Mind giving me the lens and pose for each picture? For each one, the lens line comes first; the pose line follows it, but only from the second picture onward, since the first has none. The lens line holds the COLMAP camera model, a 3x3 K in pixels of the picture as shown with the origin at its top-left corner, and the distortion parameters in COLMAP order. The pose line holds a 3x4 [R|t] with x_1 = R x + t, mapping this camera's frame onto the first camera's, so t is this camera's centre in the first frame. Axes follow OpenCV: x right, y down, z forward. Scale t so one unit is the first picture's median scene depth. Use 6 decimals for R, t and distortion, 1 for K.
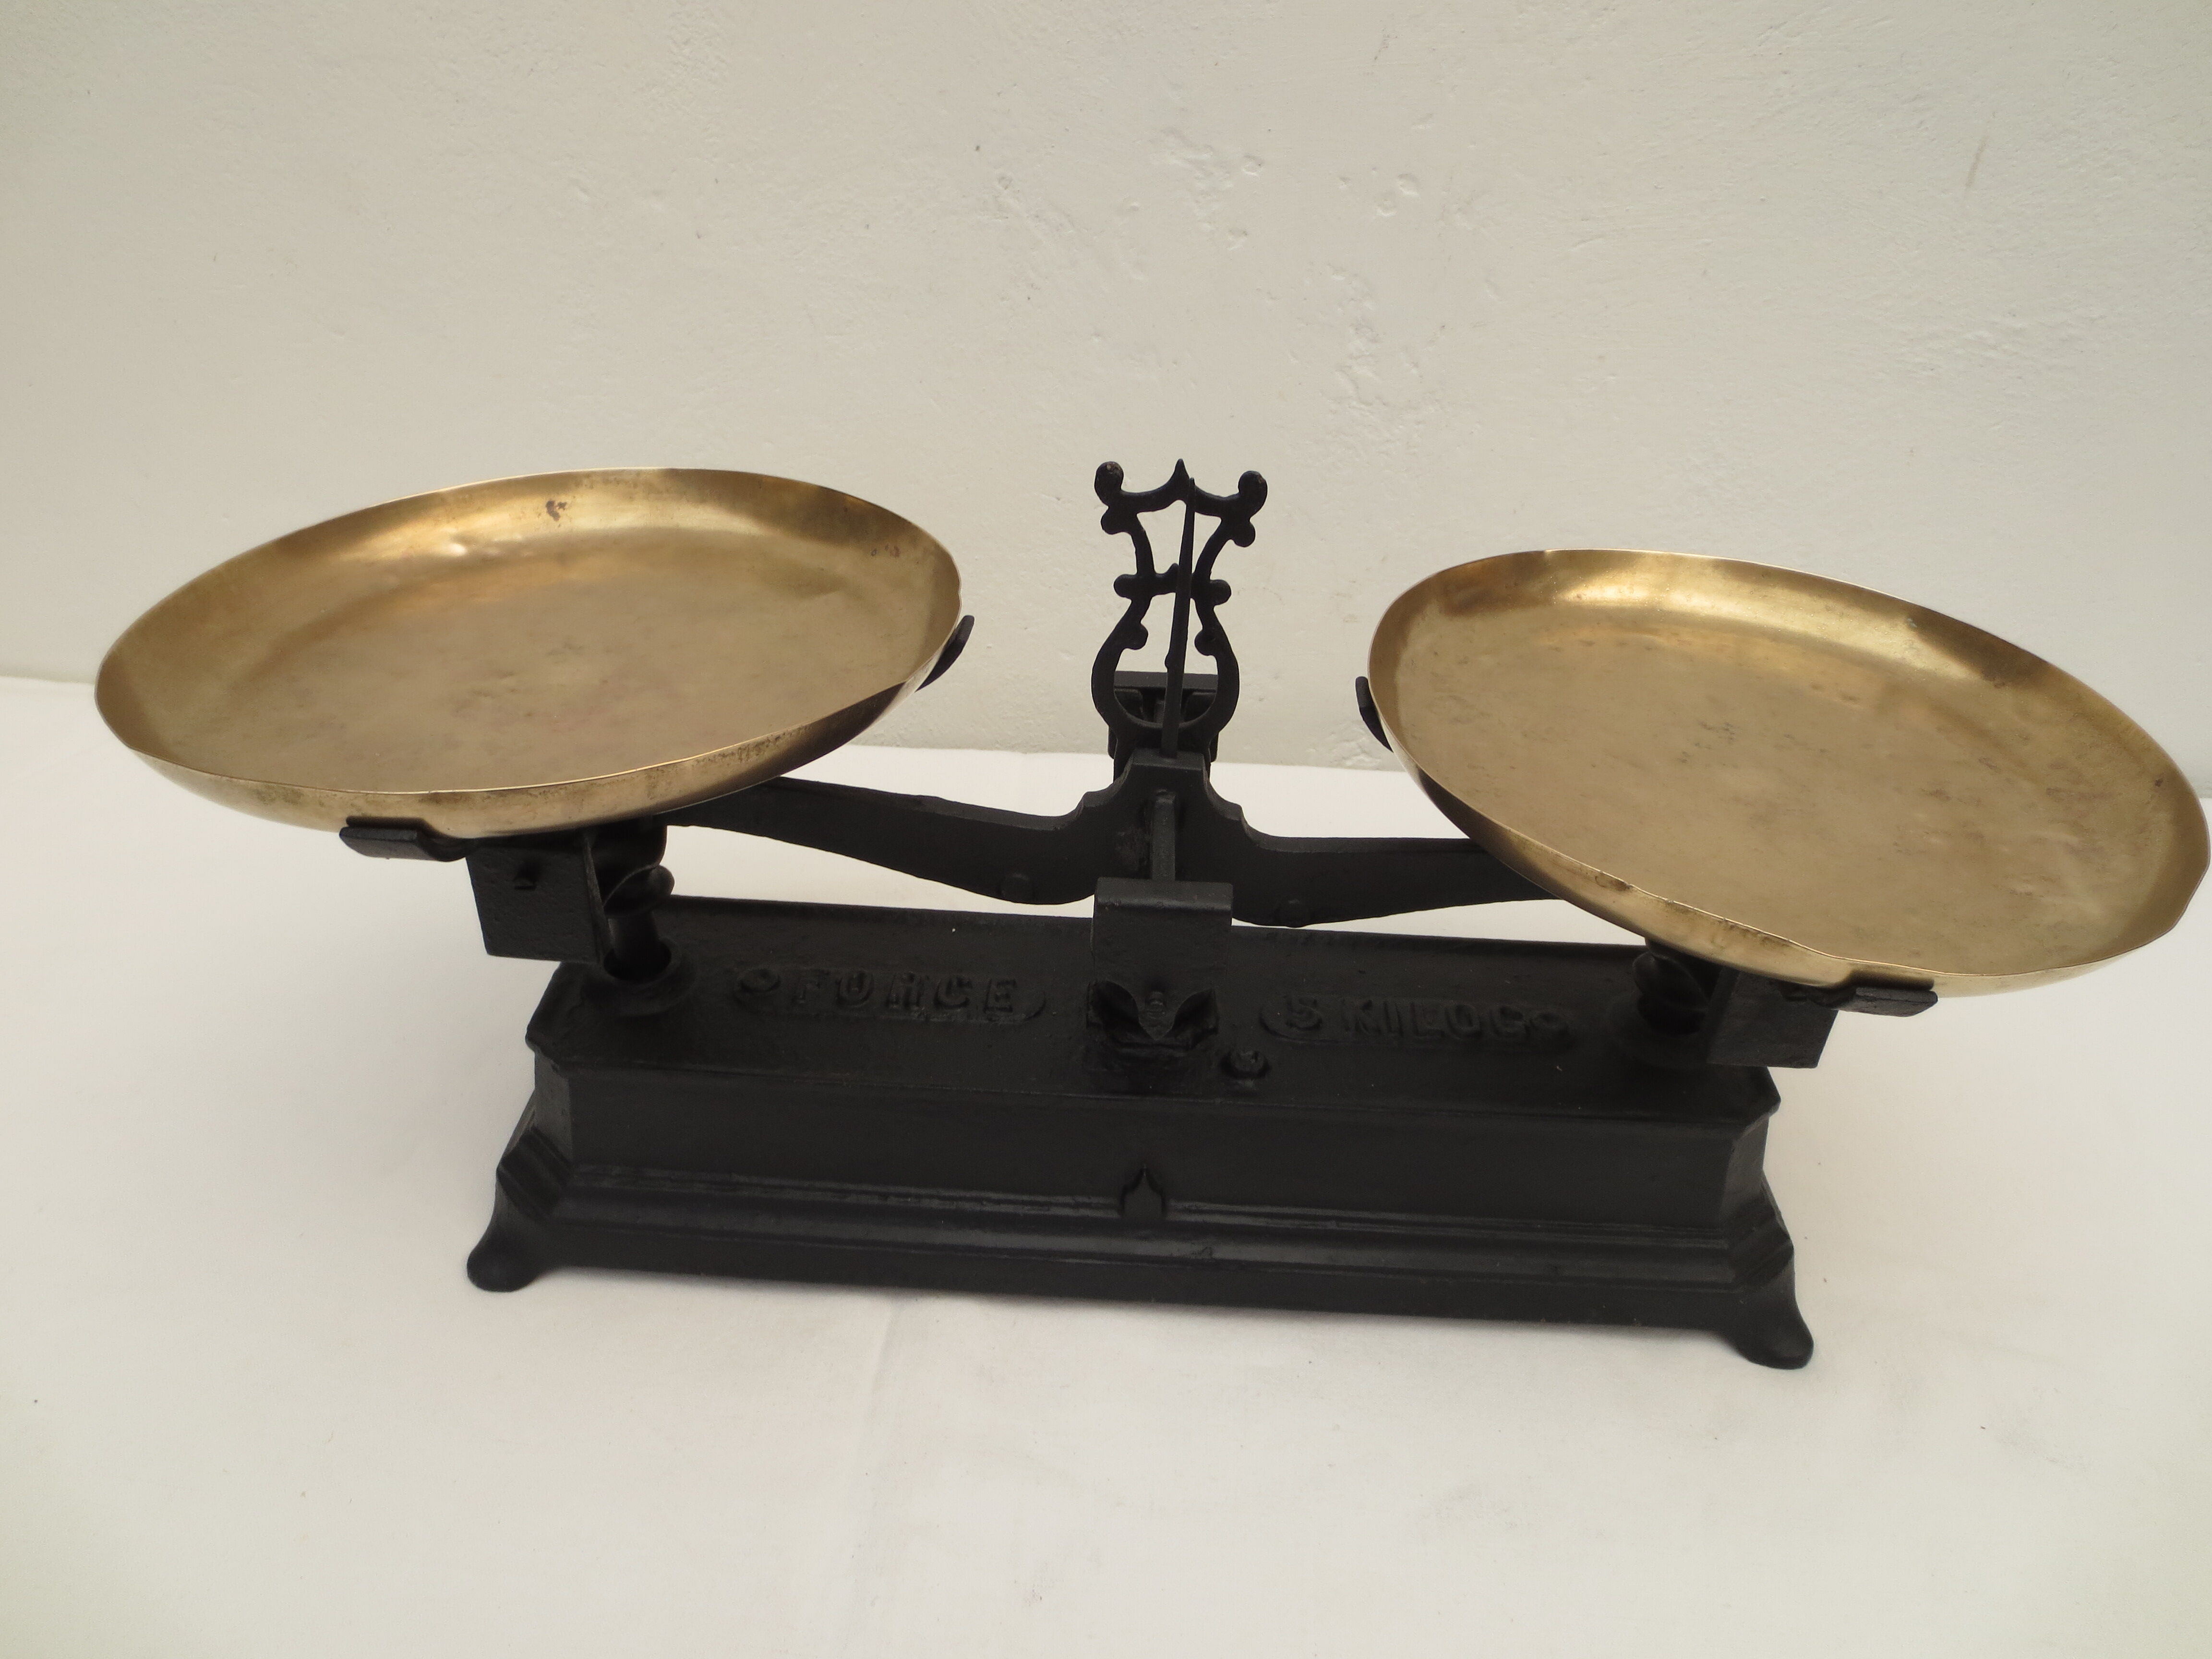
lens RADIAL K [[1570.7, 0, 1109.0], [0, 1570.7, 823.2], [0, 0, 1]] dist [-0.030307, 0.014271]
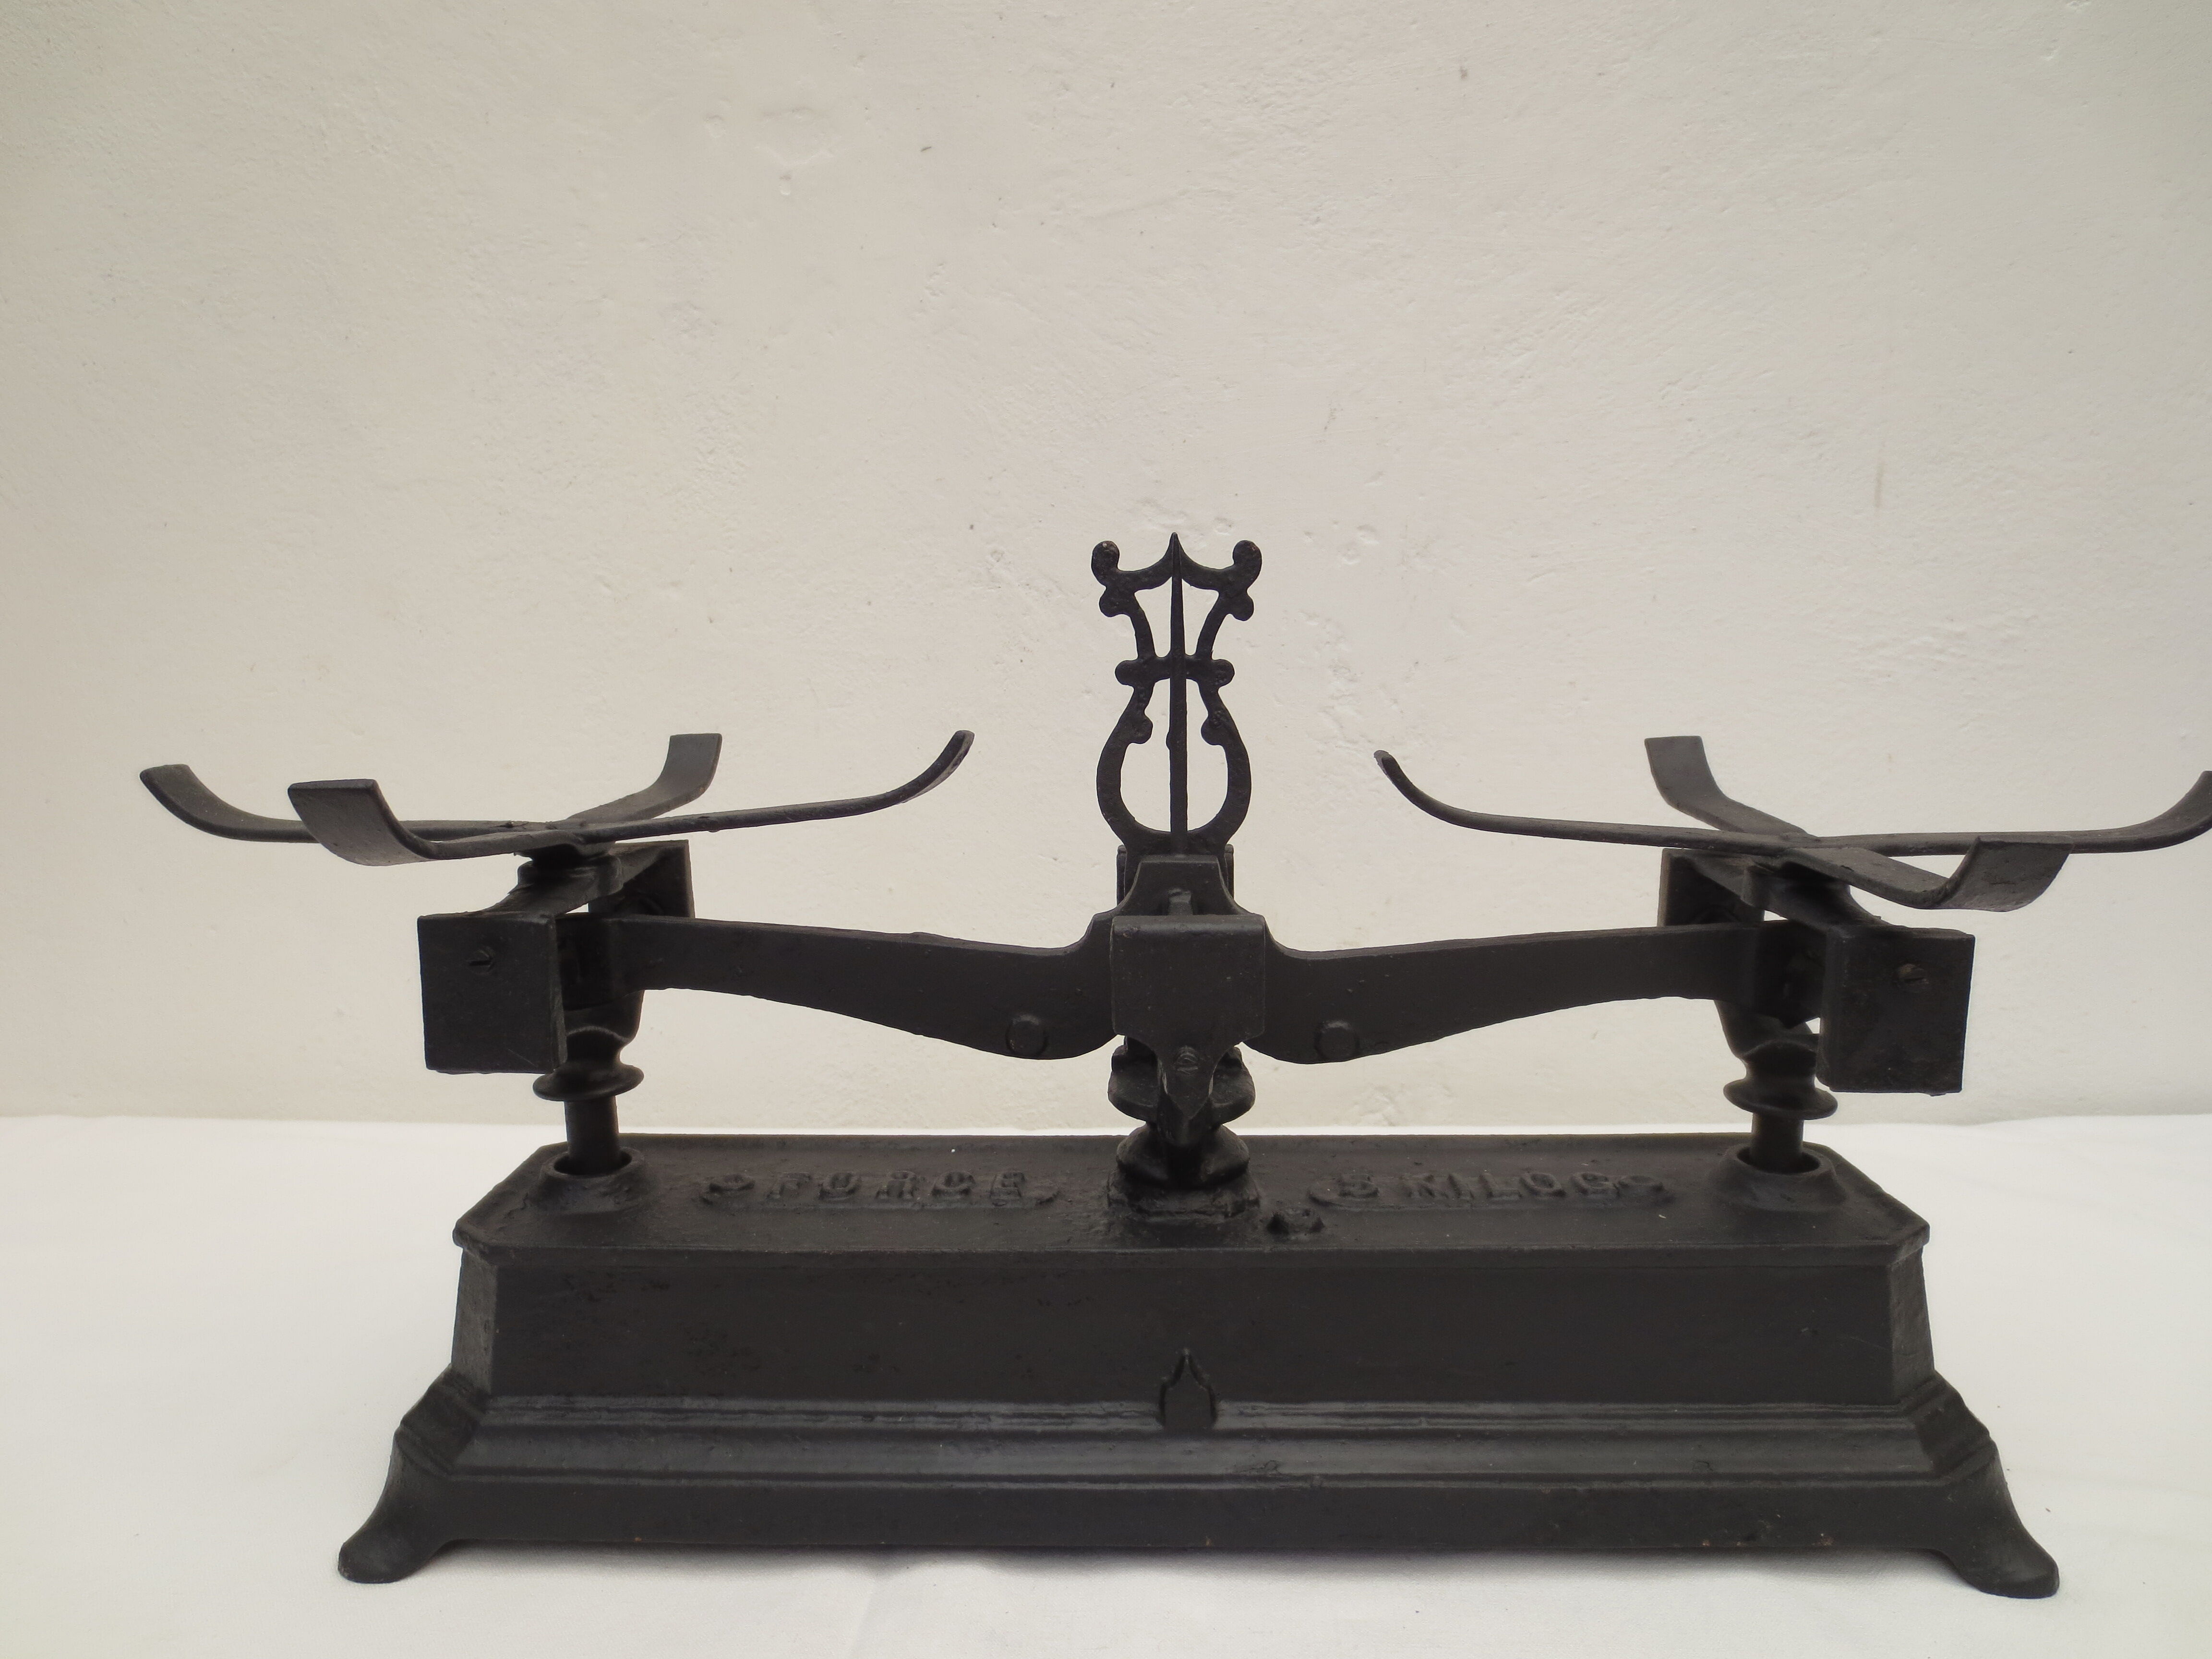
lens RADIAL K [[1574.4, 0, 1107.3], [0, 1574.4, 834.5], [0, 0, 1]] dist [-0.036440, 0.022096]
pose [[0.998911, -0.045042, 0.012132, -0.015962], [0.045831, 0.899170, -0.435193, 0.321694], [0.008693, 0.435276, 0.900255, 0.135646]]
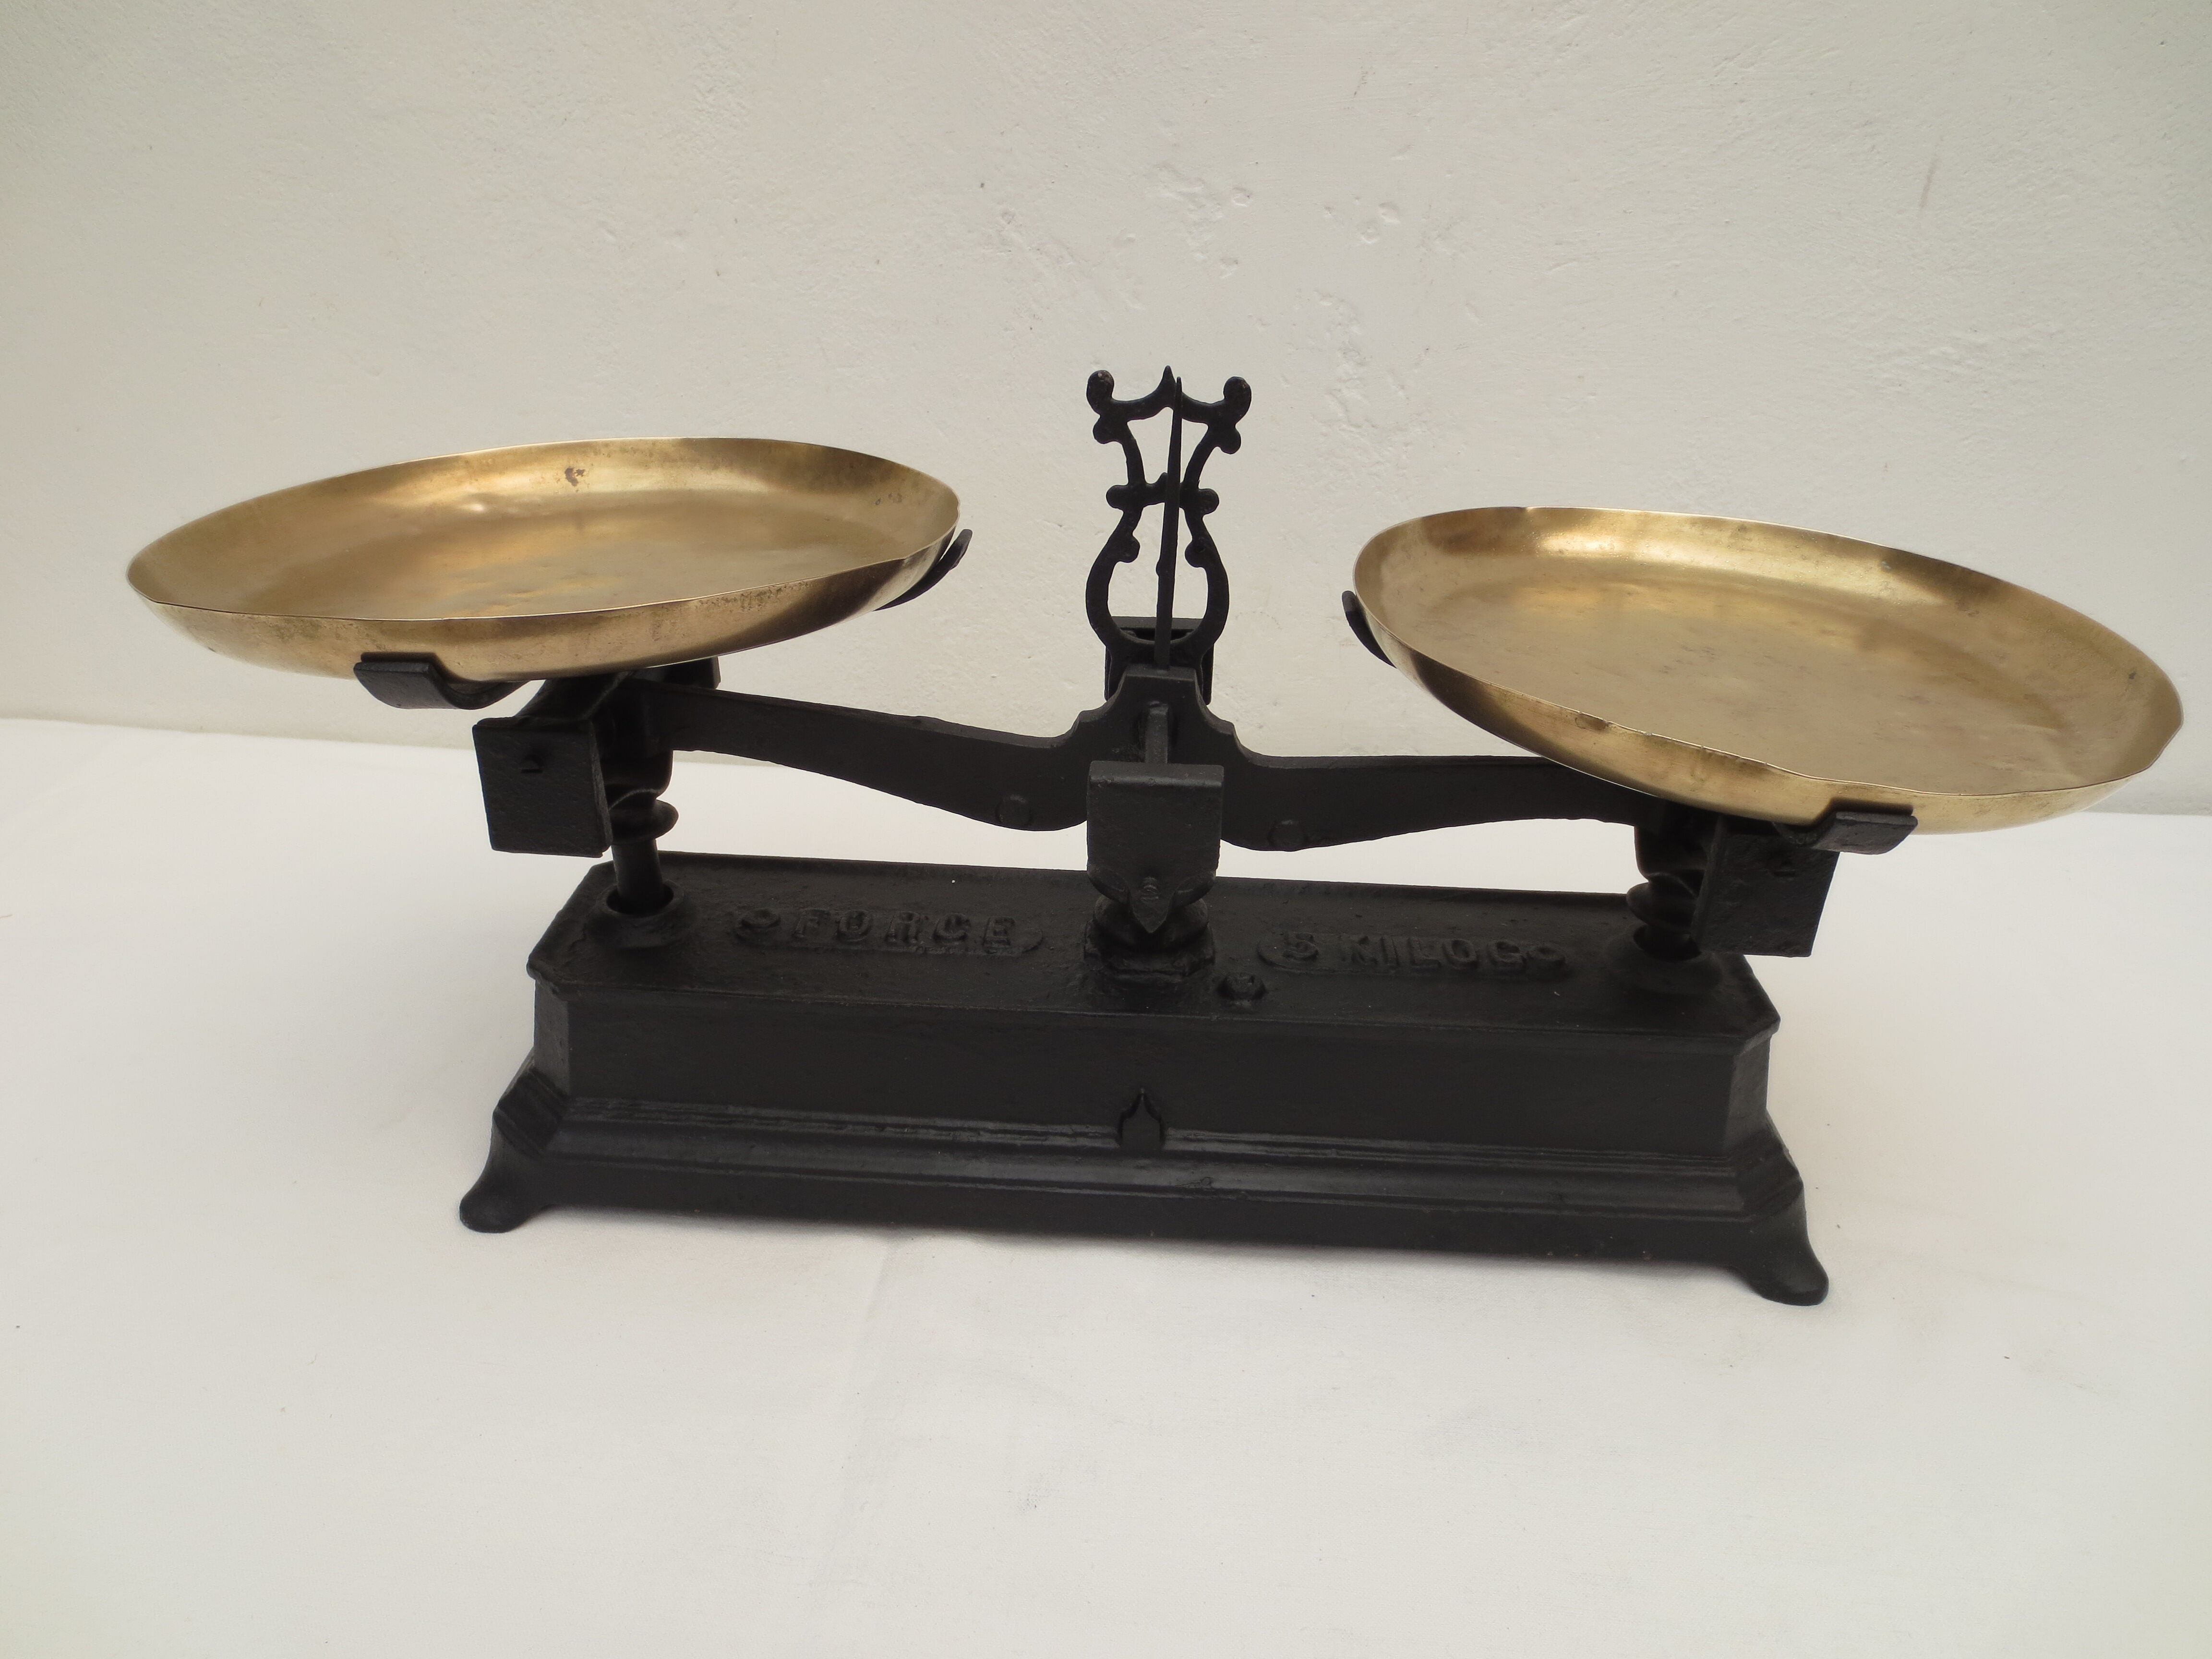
lens RADIAL K [[1574.4, 0, 1107.3], [0, 1574.4, 834.5], [0, 0, 1]] dist [-0.036440, 0.022096]
pose [[0.999934, -0.006266, -0.009595, 0.010830], [0.005171, 0.993908, -0.110091, 0.161965], [0.010226, 0.110034, 0.993875, -0.008759]]
